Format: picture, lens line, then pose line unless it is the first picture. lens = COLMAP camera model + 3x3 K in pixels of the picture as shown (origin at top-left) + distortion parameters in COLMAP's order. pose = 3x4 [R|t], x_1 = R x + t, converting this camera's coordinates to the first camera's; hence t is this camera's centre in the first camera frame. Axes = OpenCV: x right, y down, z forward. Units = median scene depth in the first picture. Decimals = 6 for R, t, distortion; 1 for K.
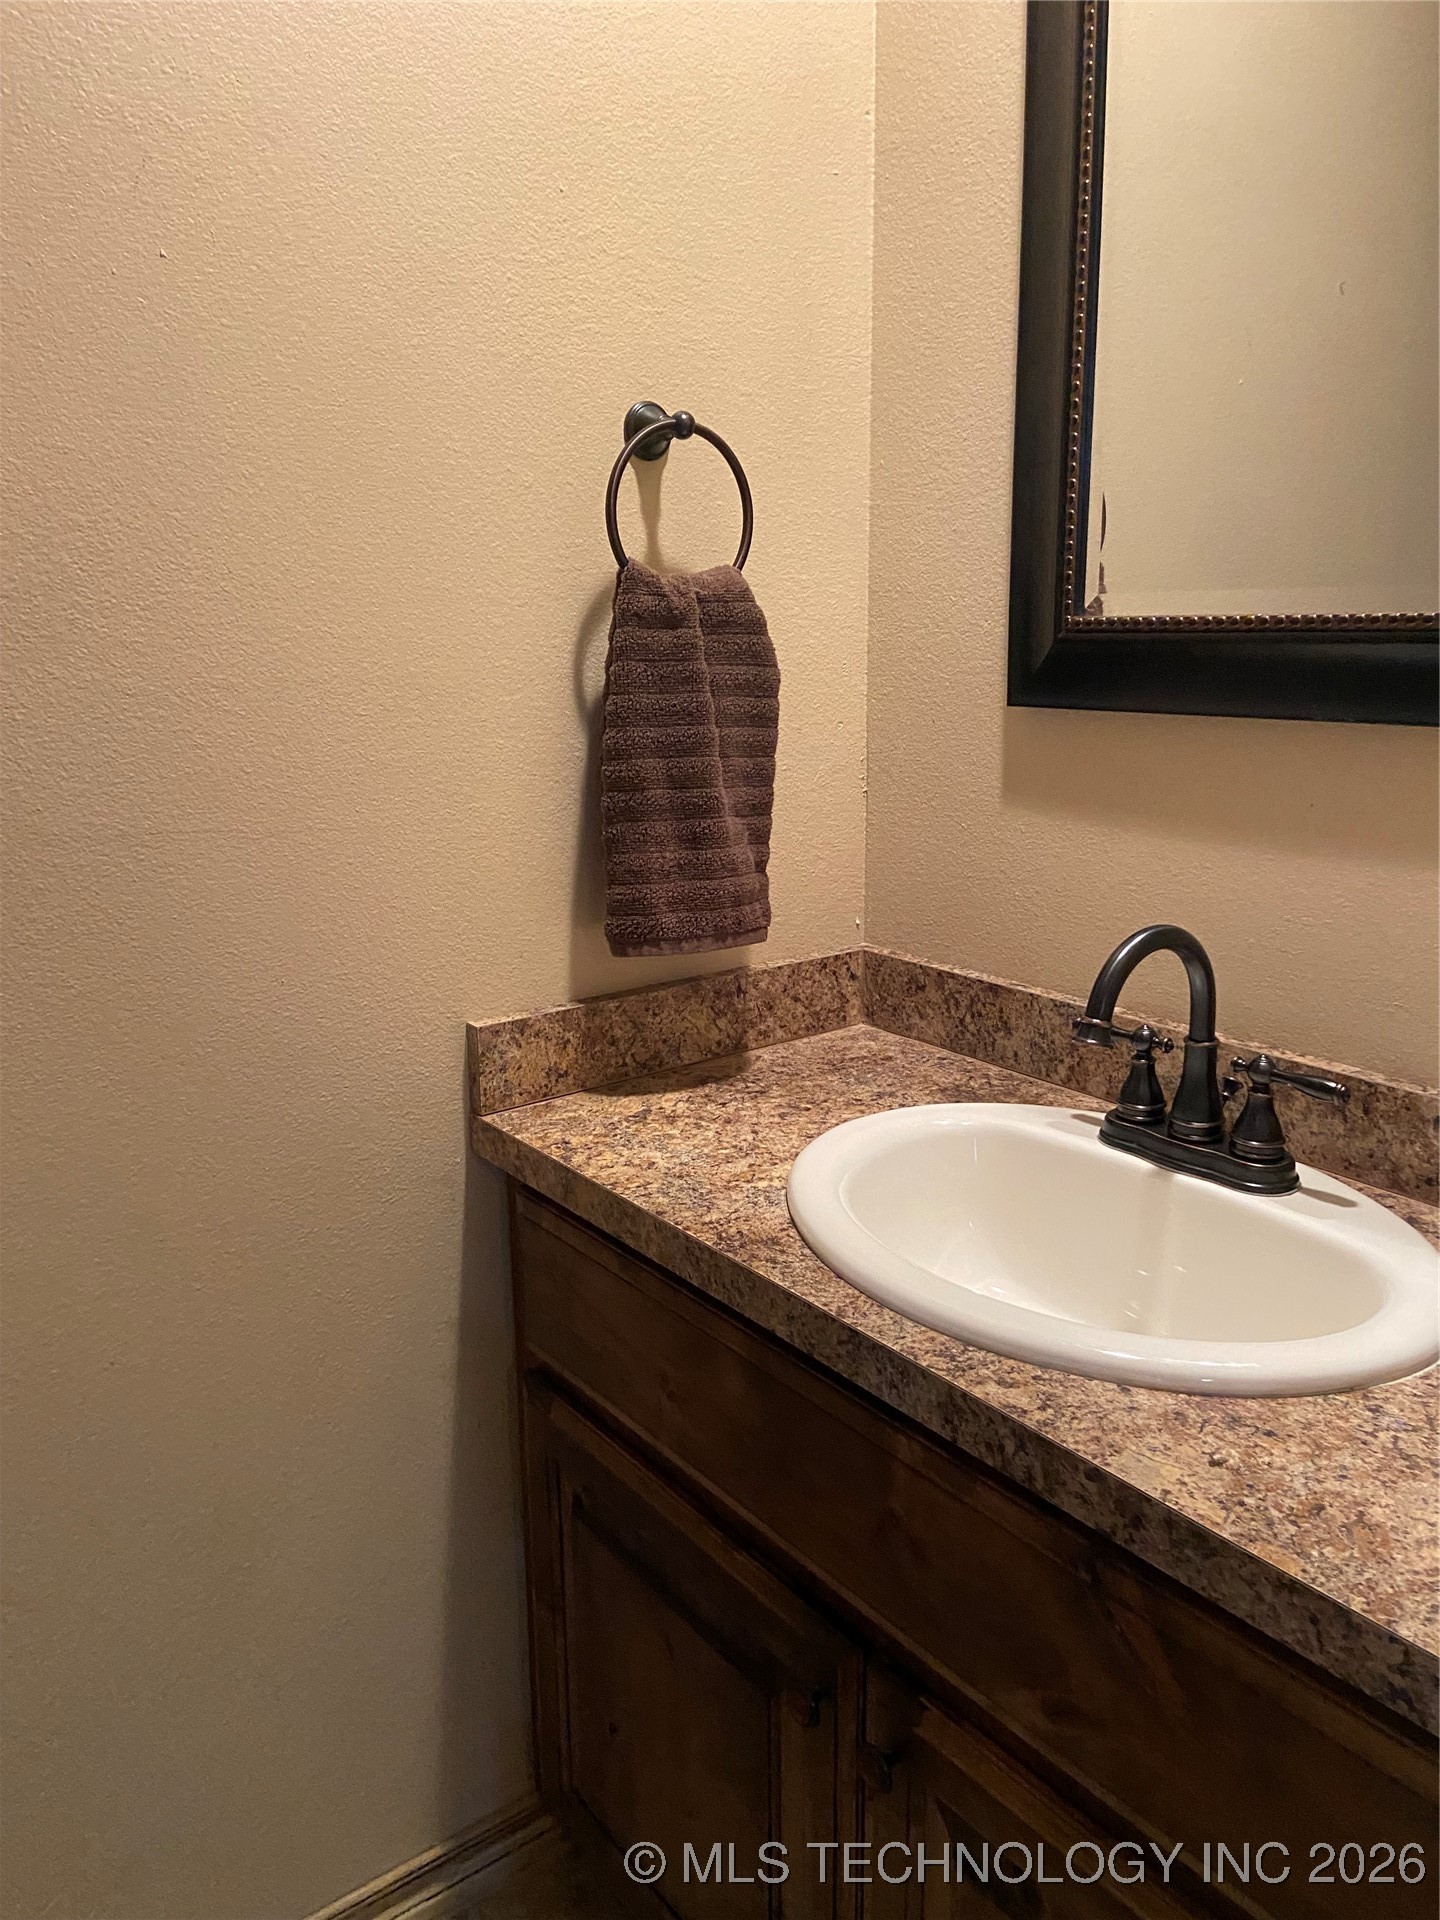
lens RADIAL K [[1448.1, 0, 722.8], [0, 1448.1, 926.2], [0, 0, 1]] dist [0.135666, -0.169746]
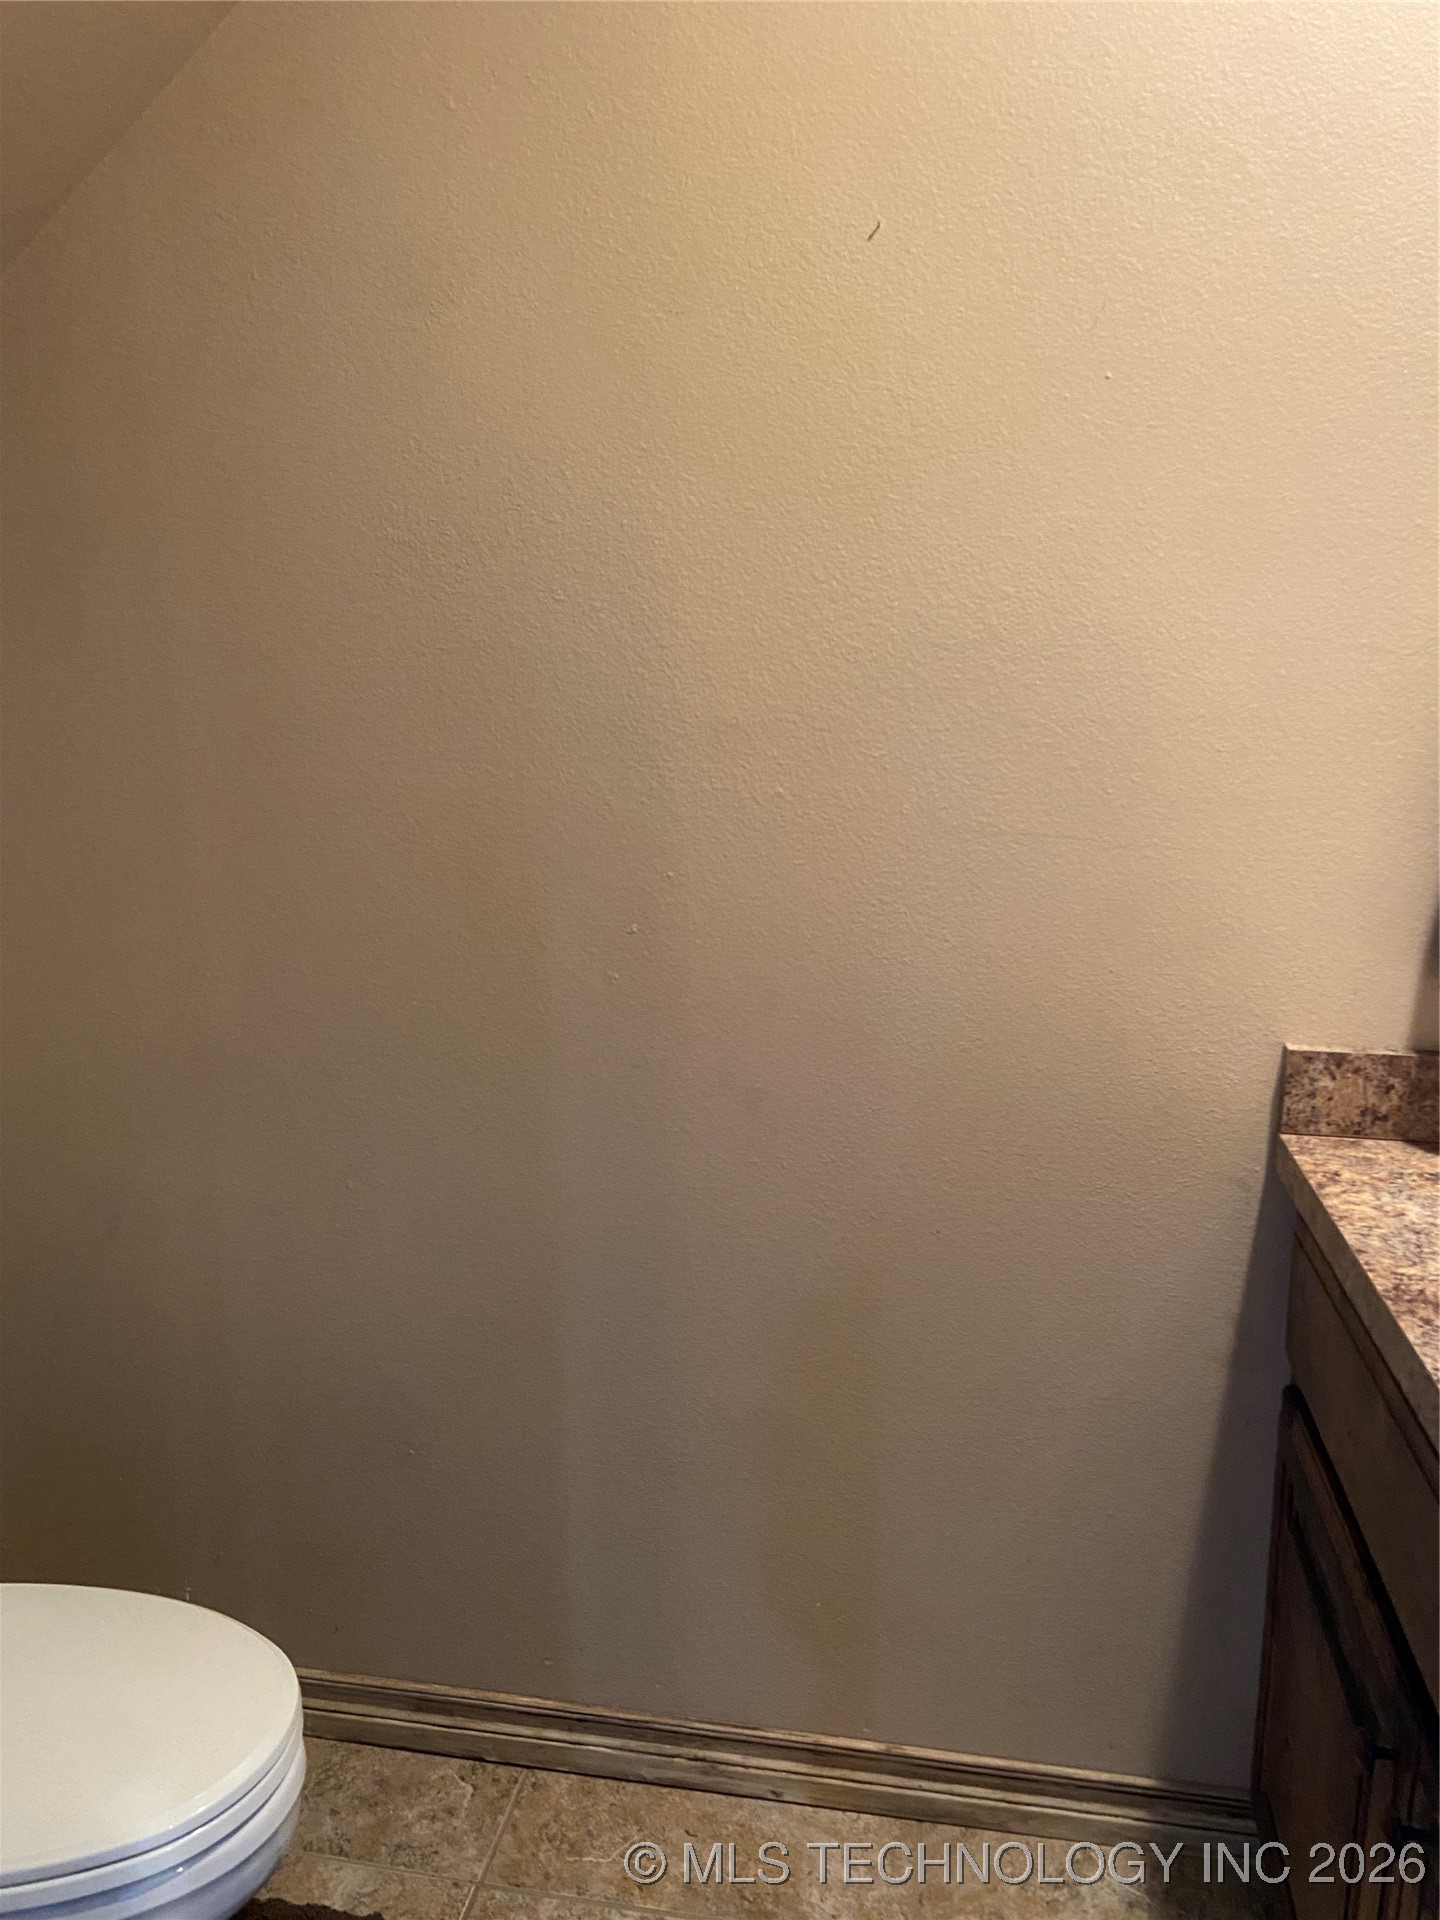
lens RADIAL K [[1448.1, 0, 722.8], [0, 1448.1, 926.2], [0, 0, 1]] dist [0.135666, -0.169746]
pose [[0.685450, 0.153691, -0.711715, 0.296593], [-0.167698, 0.984514, 0.051092, -0.004479], [0.708545, 0.084332, 0.700608, -0.052042]]
